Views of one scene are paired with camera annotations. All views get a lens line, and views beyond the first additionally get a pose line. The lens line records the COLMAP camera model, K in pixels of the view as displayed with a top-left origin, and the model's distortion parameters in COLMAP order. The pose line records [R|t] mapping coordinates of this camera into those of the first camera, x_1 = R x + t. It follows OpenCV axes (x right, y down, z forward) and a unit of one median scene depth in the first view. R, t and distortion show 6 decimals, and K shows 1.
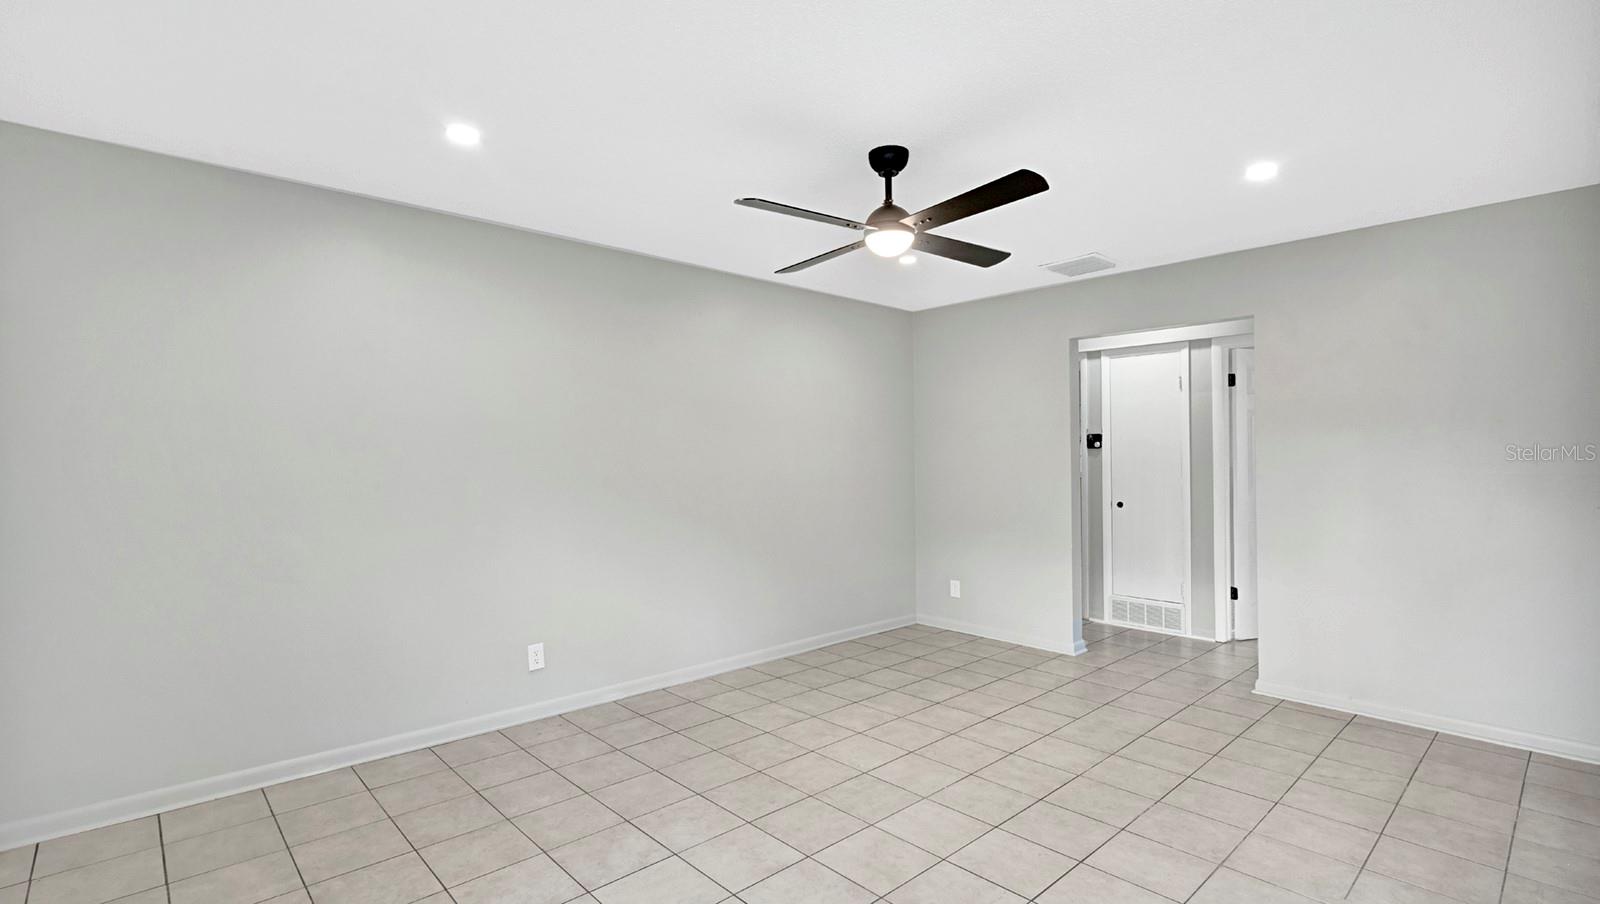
lens RADIAL K [[742.2, 0, 789.9], [0, 742.2, 453.7], [0, 0, 1]] dist [-0.004245, 0.002002]
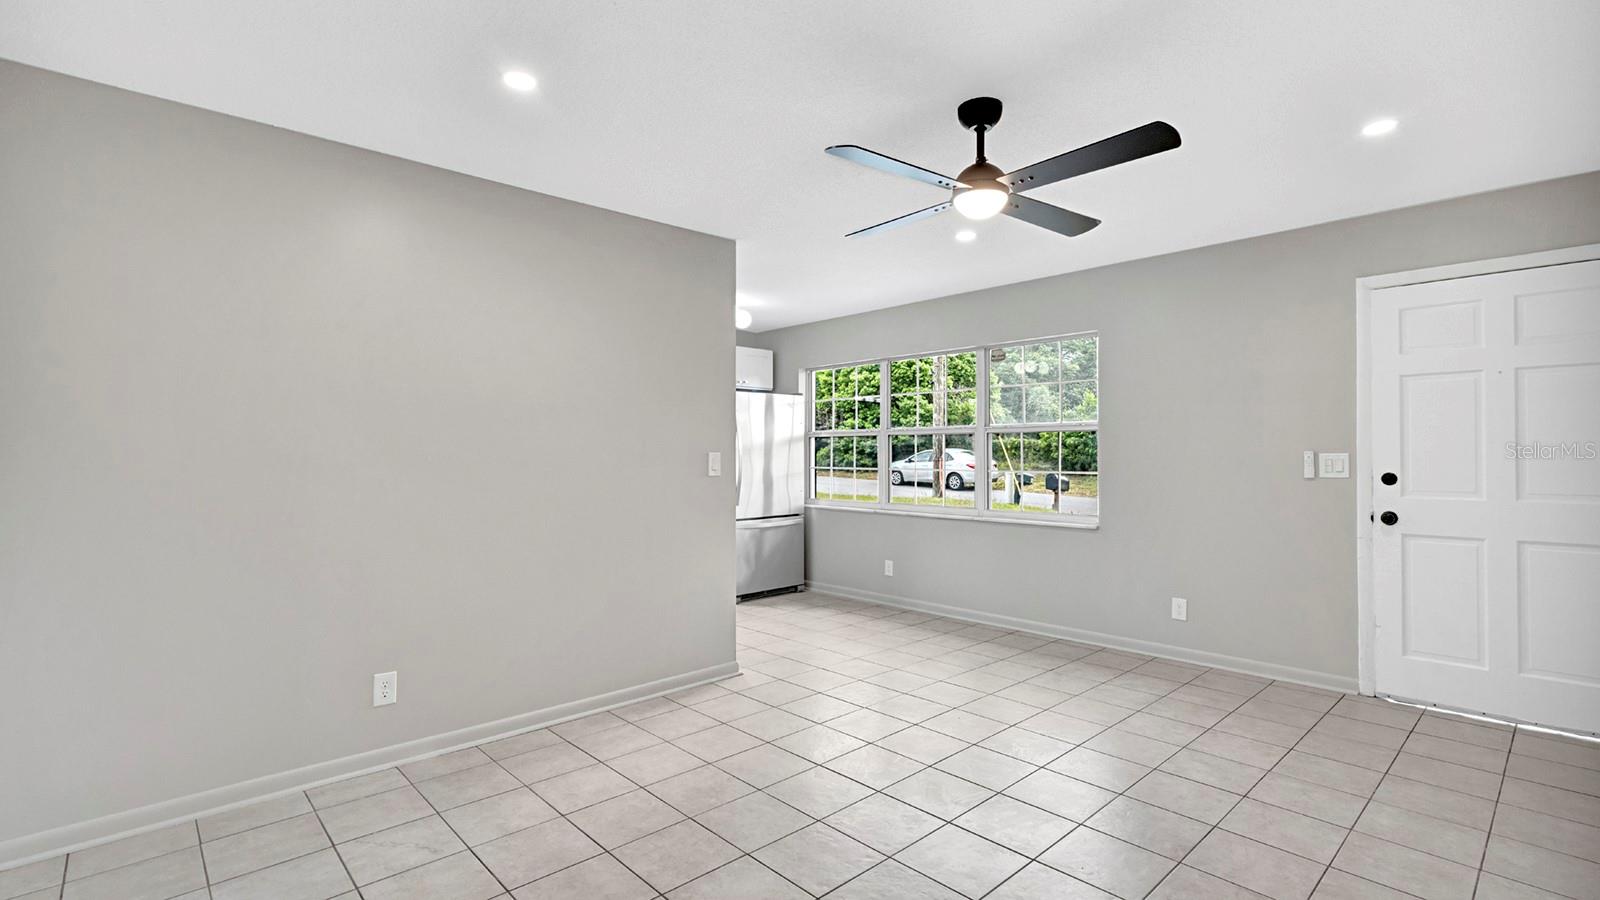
lens RADIAL K [[736.2, 0, 791.5], [0, 736.2, 441.6], [0, 0, 1]] dist [-0.003790, 0.002290]
pose [[-0.999954, 0.005417, -0.007949, 0.301614], [0.005572, 0.999792, -0.019626, 0.024380], [0.007841, -0.019669, -0.999776, 1.515453]]
